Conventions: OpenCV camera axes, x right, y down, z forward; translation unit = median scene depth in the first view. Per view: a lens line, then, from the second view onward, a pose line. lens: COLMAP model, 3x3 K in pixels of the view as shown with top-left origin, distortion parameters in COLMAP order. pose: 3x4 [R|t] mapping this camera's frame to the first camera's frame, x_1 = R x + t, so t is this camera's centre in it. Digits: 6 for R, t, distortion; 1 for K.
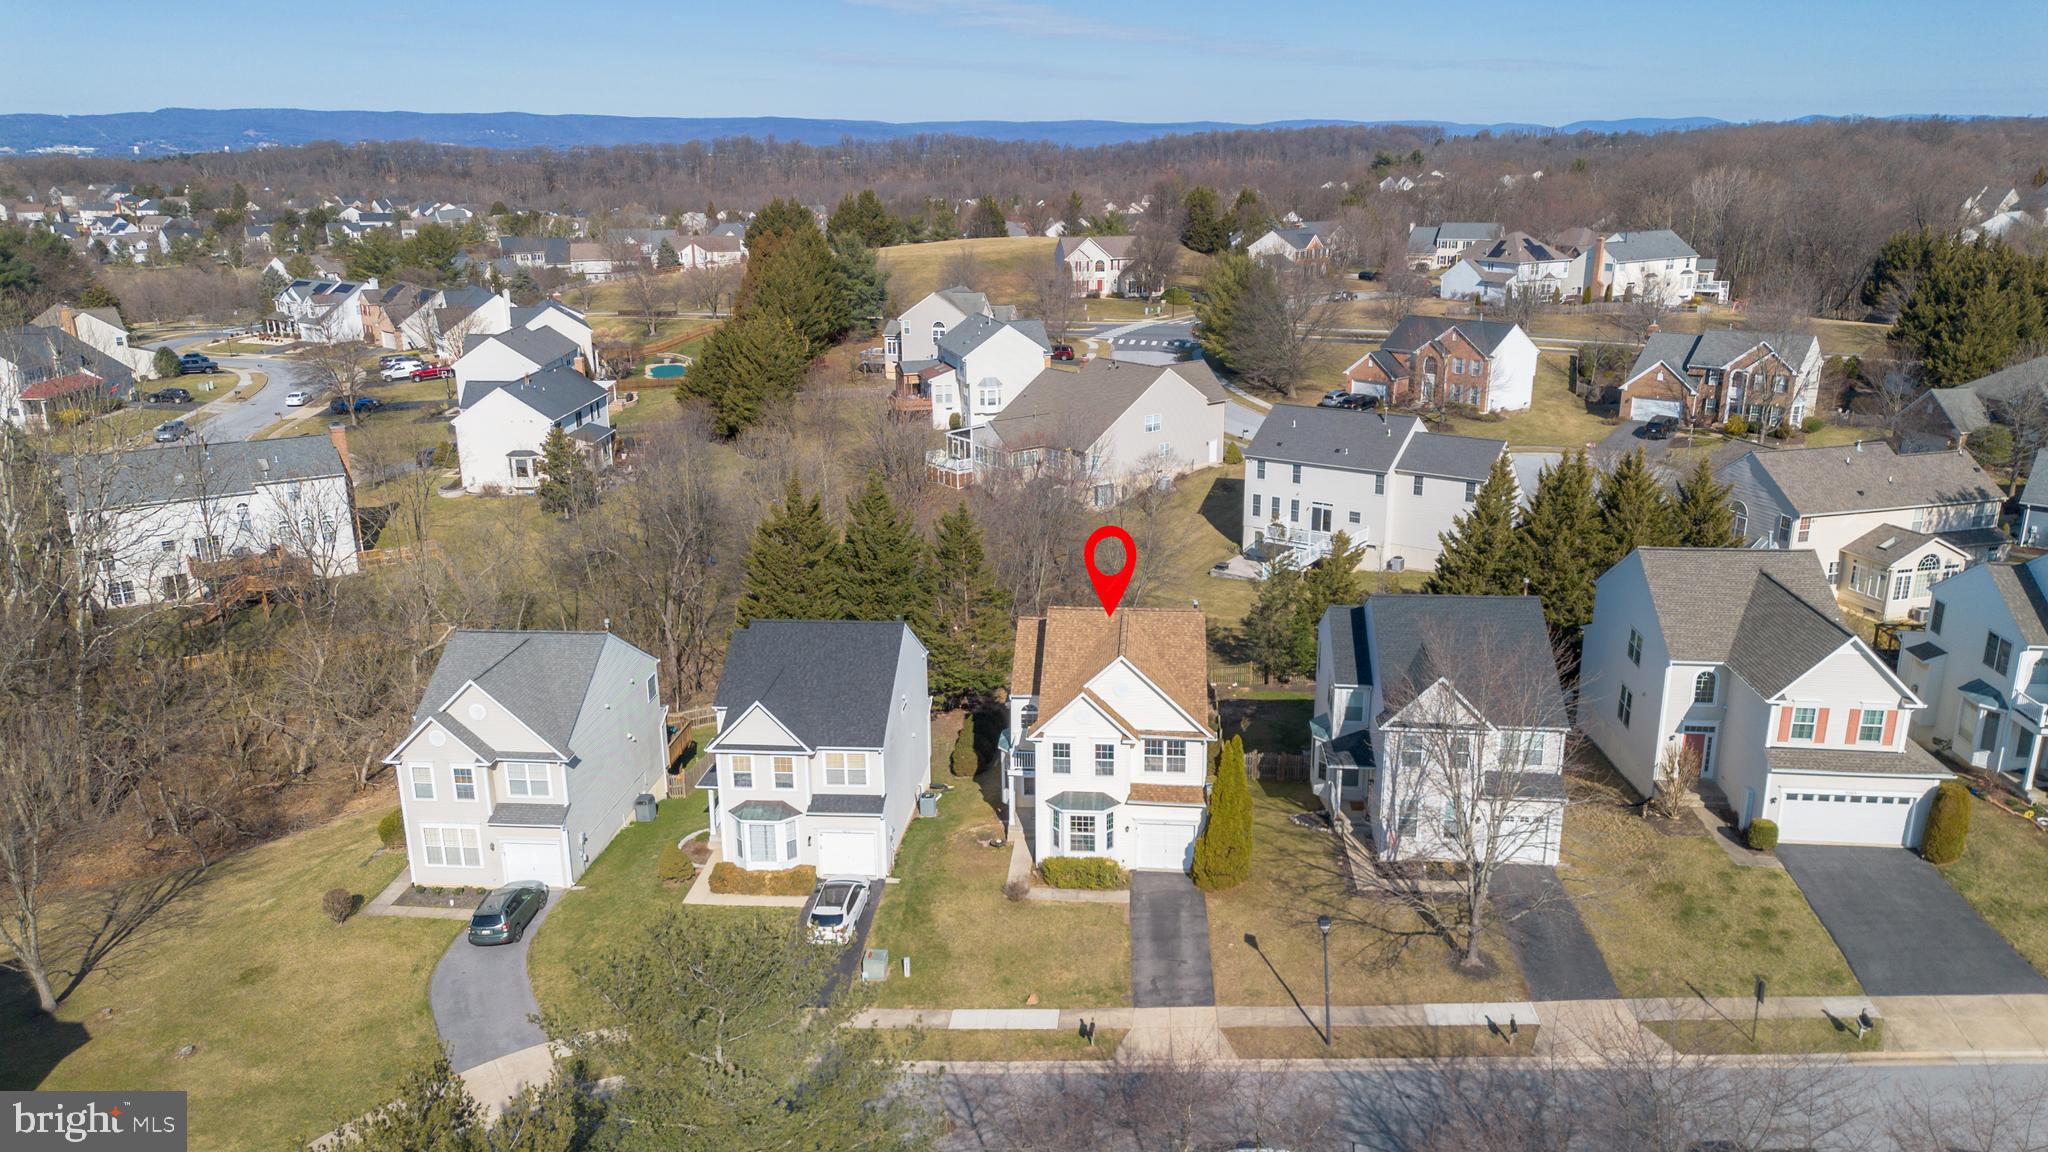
lens RADIAL K [[1438.5, 0, 1031.6], [0, 1438.5, 582.7], [0, 0, 1]] dist [0.104948, -0.100519]
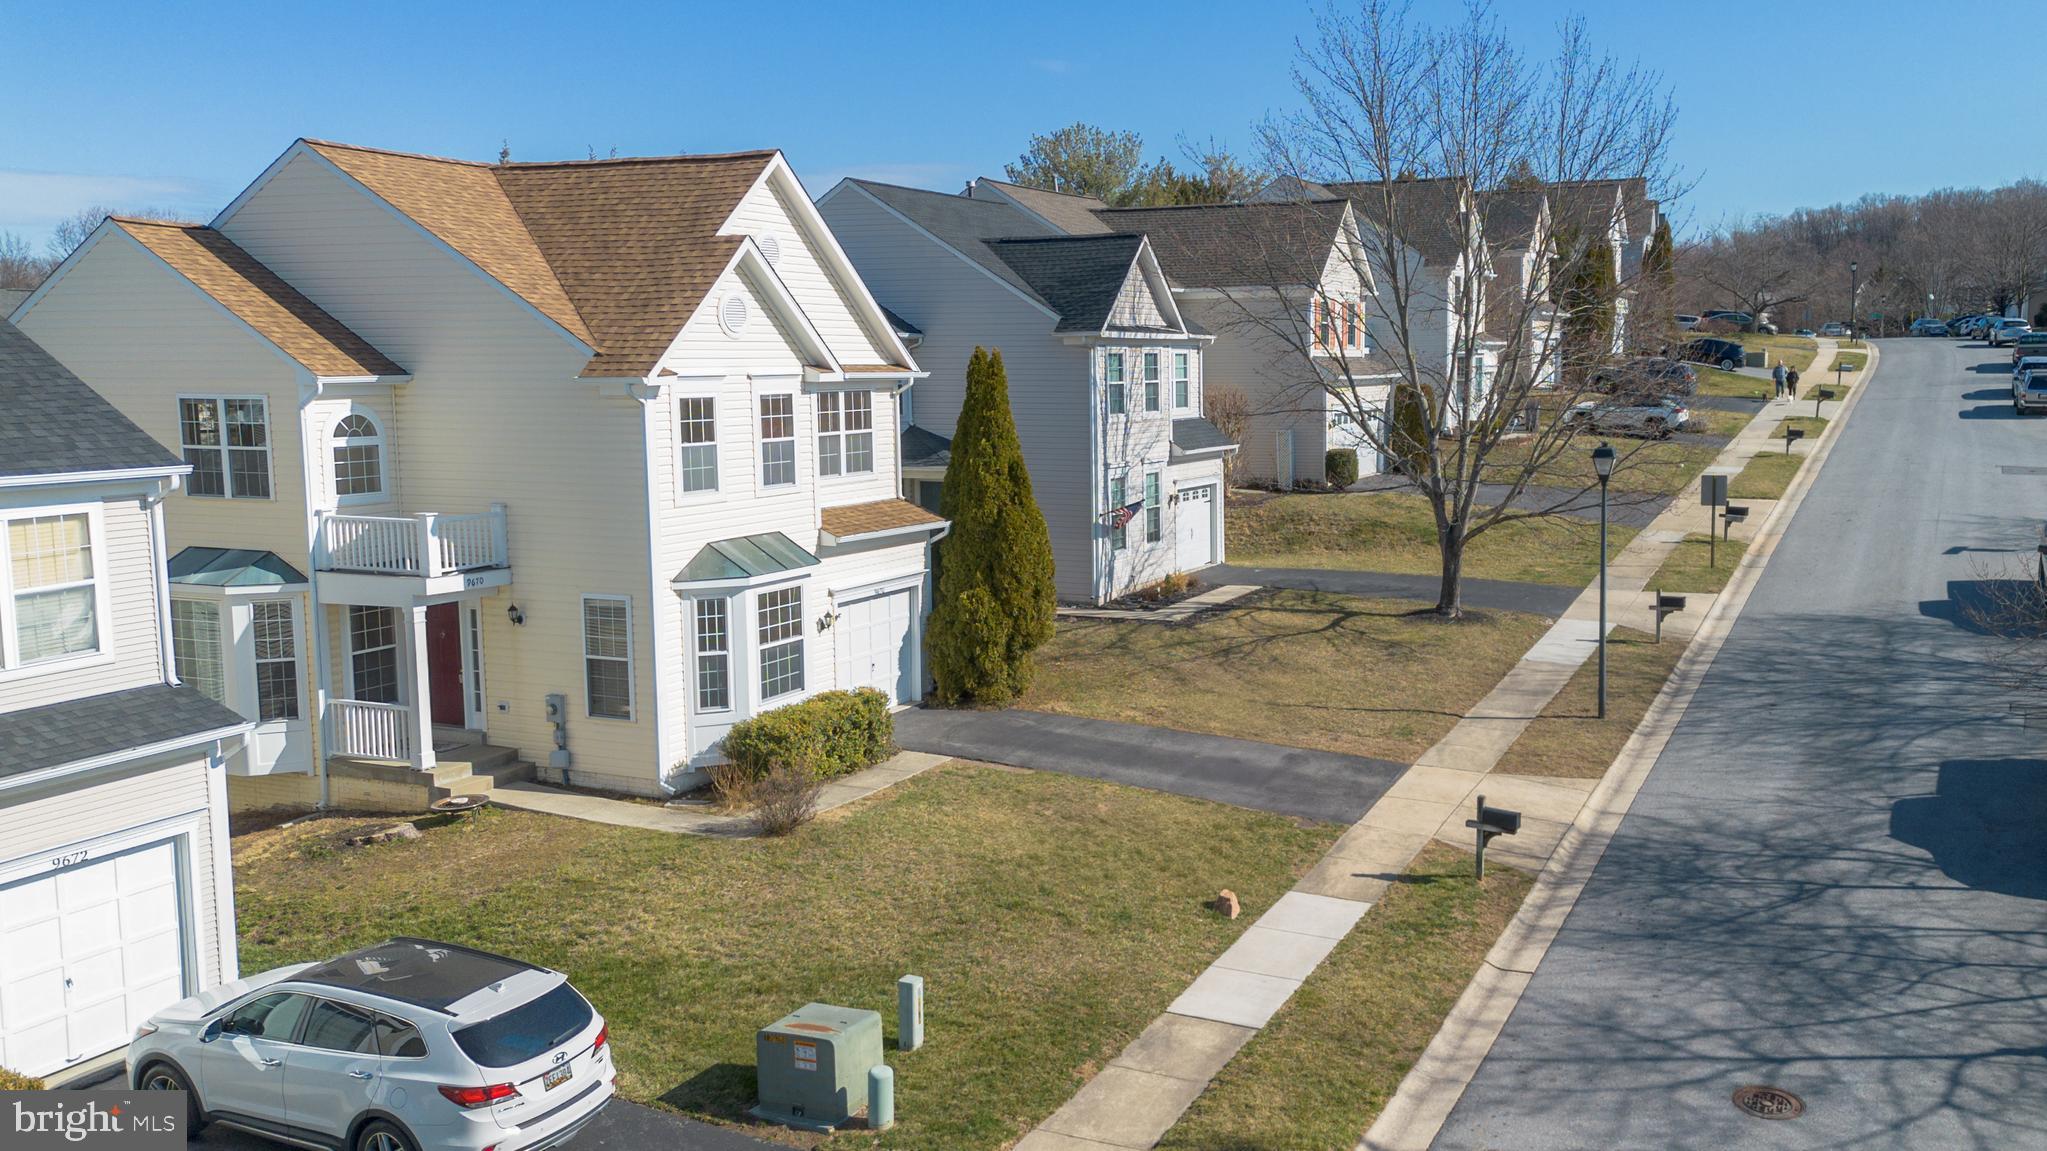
lens RADIAL K [[1664.8, 0, 1204.5], [0, 1664.8, 572.8], [0, 0, 1]] dist [0.097680, -0.128656]
pose [[0.324828, -0.116679, 0.938548, -0.290323], [0.274869, 0.961173, 0.024361, 0.154656], [-0.904949, 0.250065, 0.344288, 0.658786]]
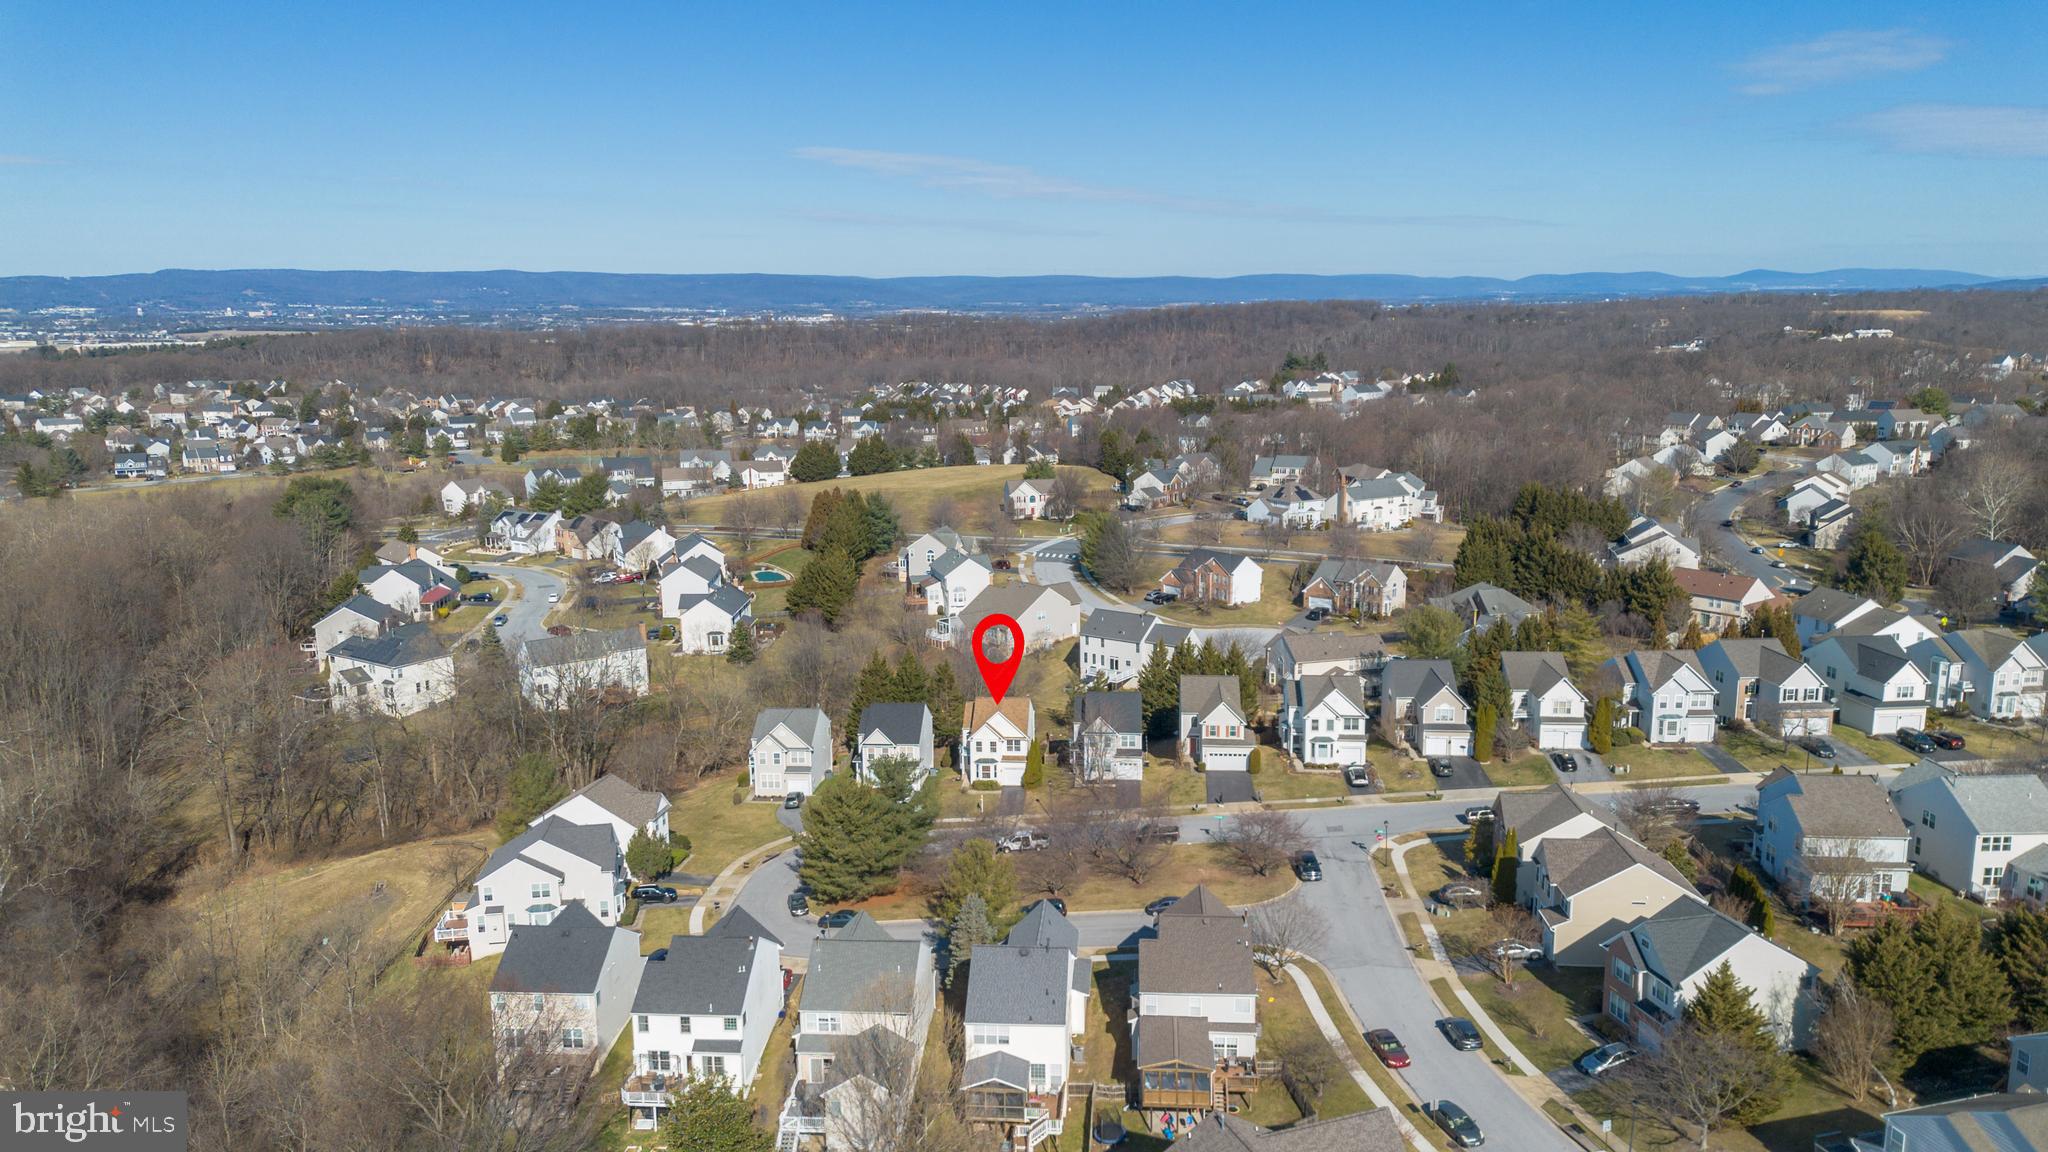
lens RADIAL K [[1438.5, 0, 1031.6], [0, 1438.5, 582.7], [0, 0, 1]] dist [0.104948, -0.100519]
pose [[0.999869, -0.006323, 0.014888, 0.076922], [0.007734, 0.995279, -0.096743, 0.064020], [-0.014206, 0.096845, 0.995198, -1.772584]]
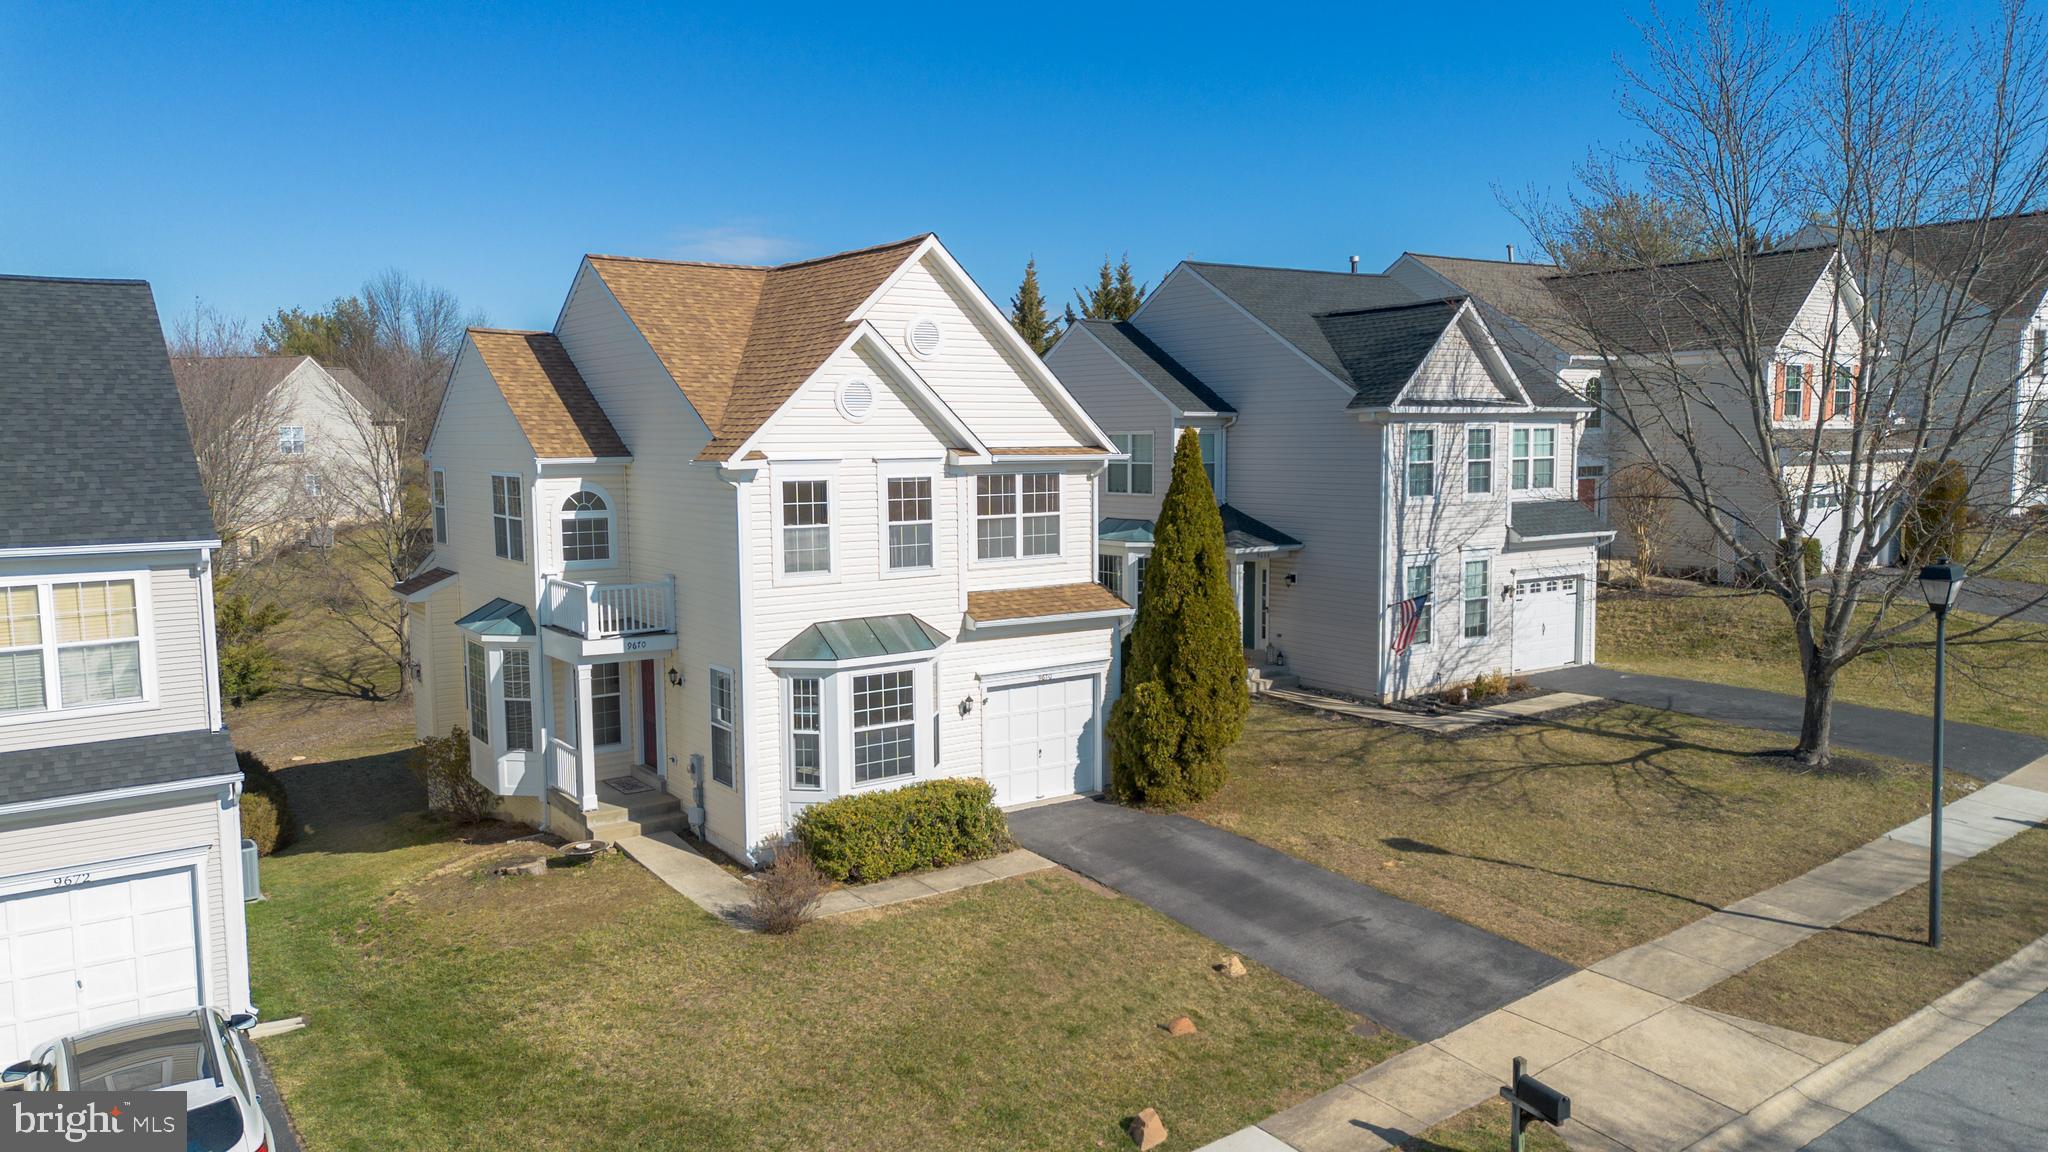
lens RADIAL K [[1438.5, 0, 1031.6], [0, 1438.5, 582.7], [0, 0, 1]] dist [0.104948, -0.100519]
pose [[0.768941, -0.066086, 0.635895, -0.147150], [0.186579, 0.974540, -0.124337, 0.167780], [-0.611488, 0.214253, 0.761694, 0.605064]]
